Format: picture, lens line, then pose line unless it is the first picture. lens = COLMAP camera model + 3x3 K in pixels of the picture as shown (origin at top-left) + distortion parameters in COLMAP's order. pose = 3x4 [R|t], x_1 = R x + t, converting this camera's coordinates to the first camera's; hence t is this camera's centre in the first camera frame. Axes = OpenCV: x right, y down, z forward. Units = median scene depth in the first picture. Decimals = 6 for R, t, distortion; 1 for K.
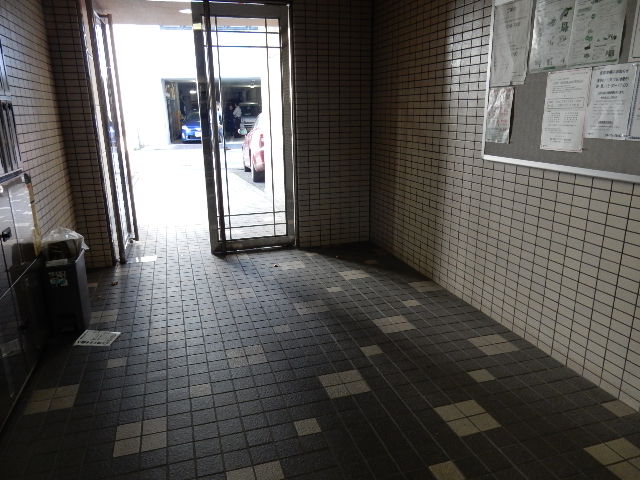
lens RADIAL K [[473.5, 0, 316.9], [0, 473.5, 241.1], [0, 0, 1]] dist [0.000286, 0.002500]
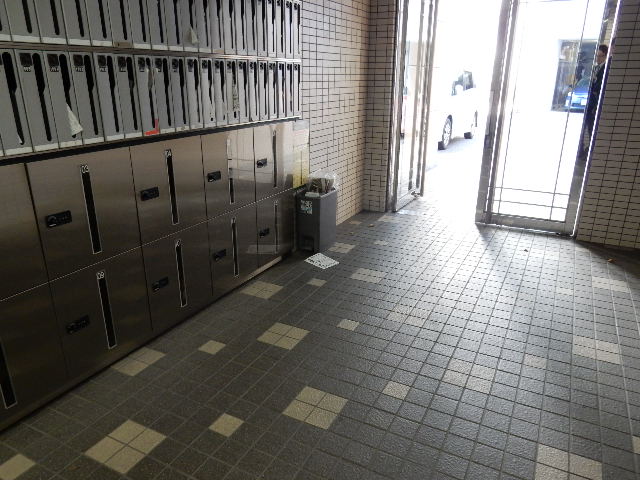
lens RADIAL K [[473.5, 0, 318.0], [0, 473.5, 238.9], [0, 0, 1]] dist [0.000286, 0.002500]
pose [[0.711970, 0.249849, -0.656257, 0.198534], [-0.205378, 0.967785, 0.145640, -0.016983], [0.671504, 0.031089, 0.740348, 0.053326]]
